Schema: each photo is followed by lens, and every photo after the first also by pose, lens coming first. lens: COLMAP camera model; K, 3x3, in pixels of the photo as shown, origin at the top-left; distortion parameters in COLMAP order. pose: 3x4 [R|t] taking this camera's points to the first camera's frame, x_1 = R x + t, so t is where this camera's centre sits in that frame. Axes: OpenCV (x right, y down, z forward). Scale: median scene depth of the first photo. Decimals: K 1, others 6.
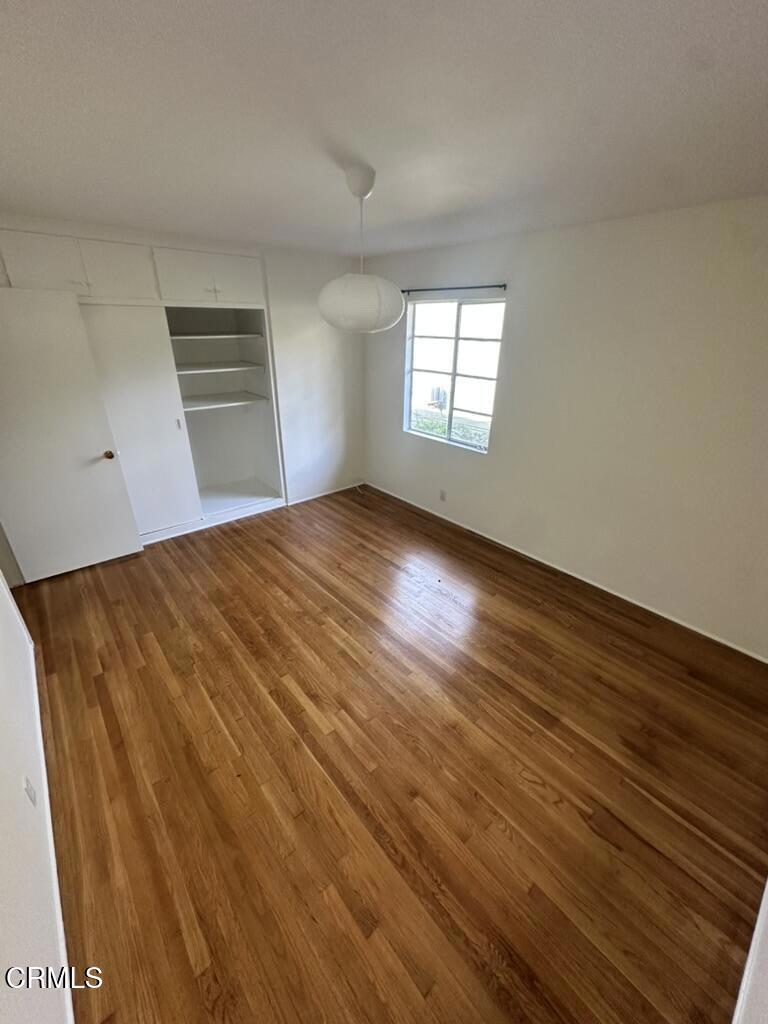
lens RADIAL K [[409.0, 0, 380.0], [0, 409.0, 509.2], [0, 0, 1]] dist [-0.002944, 0.000141]
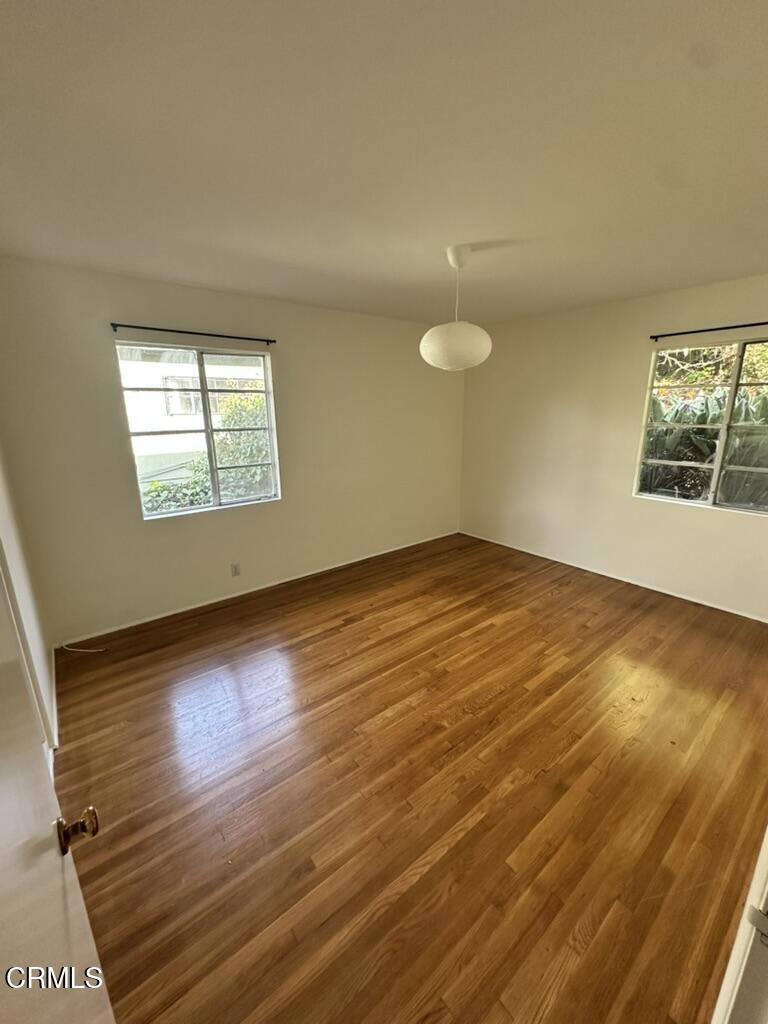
lens RADIAL K [[409.0, 0, 381.4], [0, 409.0, 514.6], [0, 0, 1]] dist [-0.002944, 0.000141]
pose [[0.029765, -0.266721, 0.963314, -0.994465], [0.419360, 0.878153, 0.230184, -0.321771], [-0.907332, 0.397124, 0.137990, 0.907459]]
